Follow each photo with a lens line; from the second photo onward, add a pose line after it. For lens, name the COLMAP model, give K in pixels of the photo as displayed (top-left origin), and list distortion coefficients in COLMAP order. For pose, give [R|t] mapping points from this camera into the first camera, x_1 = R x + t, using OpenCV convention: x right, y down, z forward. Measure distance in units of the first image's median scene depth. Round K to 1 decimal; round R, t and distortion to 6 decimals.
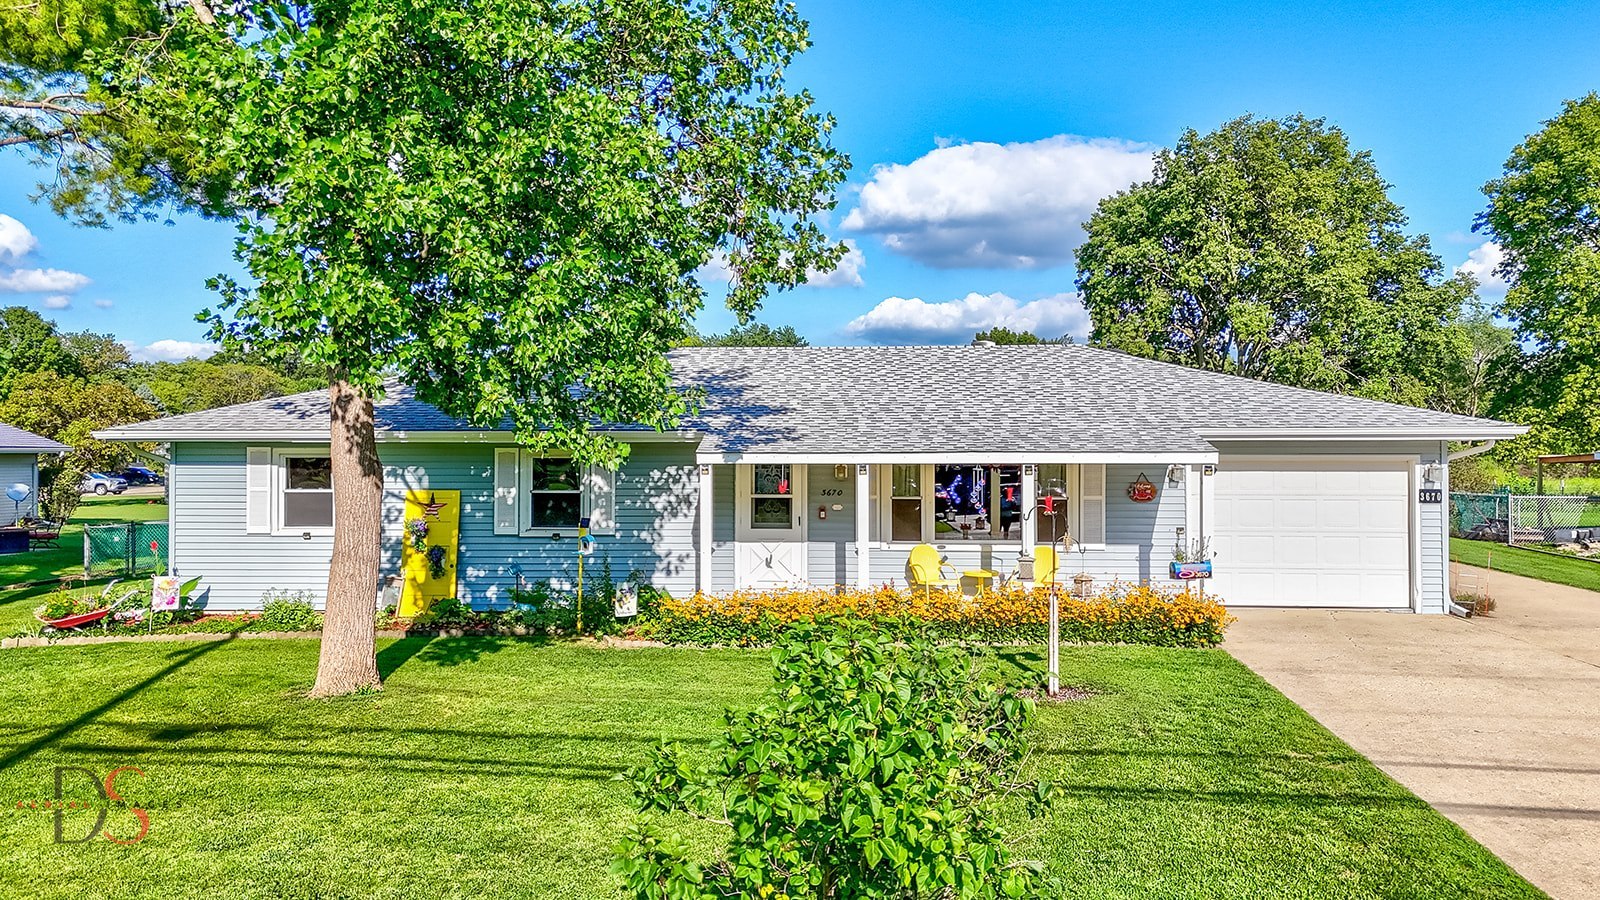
lens RADIAL K [[1137.5, 0, 800.0], [0, 1137.5, 450.0], [0, 0, 1]] dist [0.098562, -0.001342]
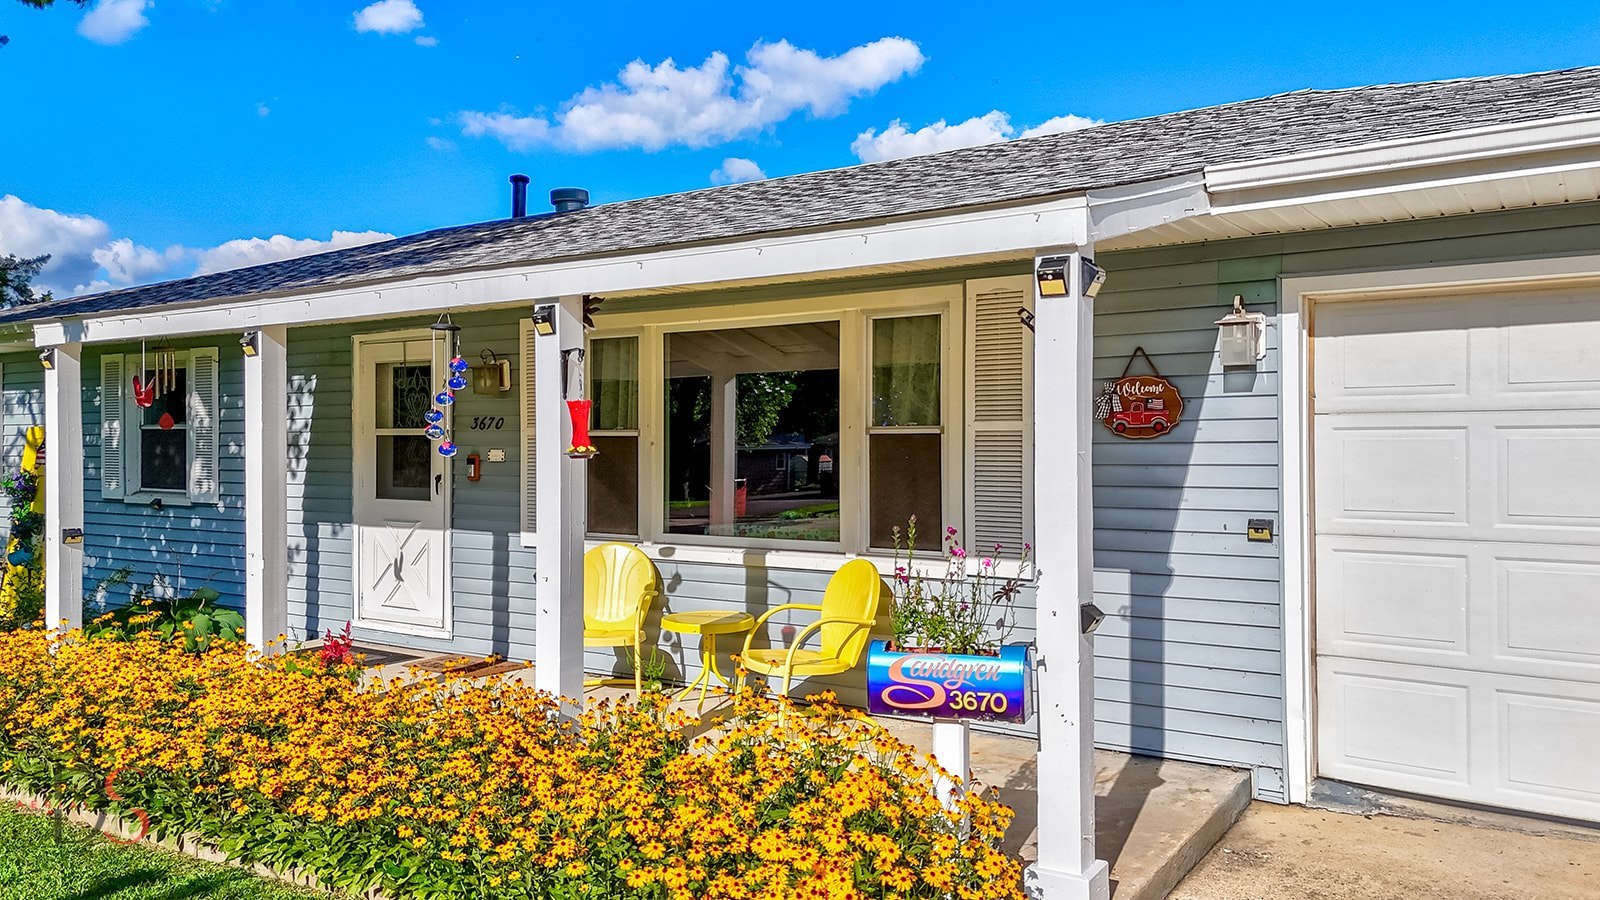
lens RADIAL K [[1168.4, 0, 800.0], [0, 1168.4, 450.0], [0, 0, 1]] dist [0.061075, -0.002510]
pose [[0.870060, 0.002436, -0.492939, 0.368105], [-0.000177, 0.999989, 0.004629, 0.045993], [0.492945, -0.003940, 0.870052, 0.648772]]
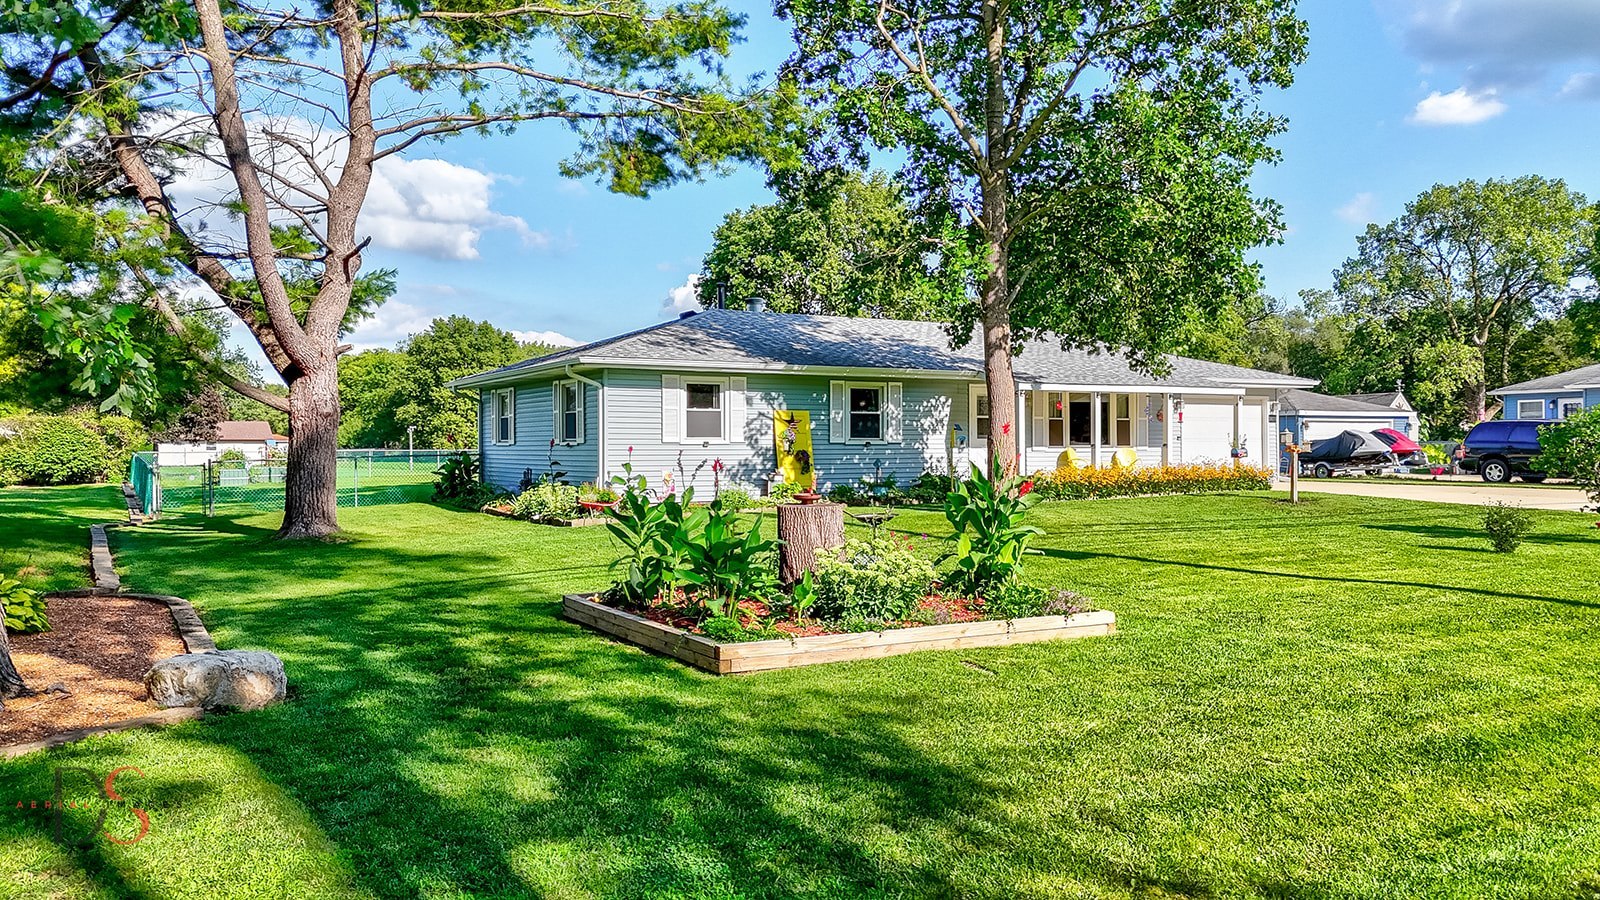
lens RADIAL K [[1168.4, 0, 800.0], [0, 1168.4, 450.0], [0, 0, 1]] dist [0.061075, -0.002510]
pose [[0.798069, 0.000487, 0.602566, -1.174726], [-0.002867, 0.999991, 0.002989, 0.079406], [-0.602559, -0.004113, 0.798064, -0.111447]]
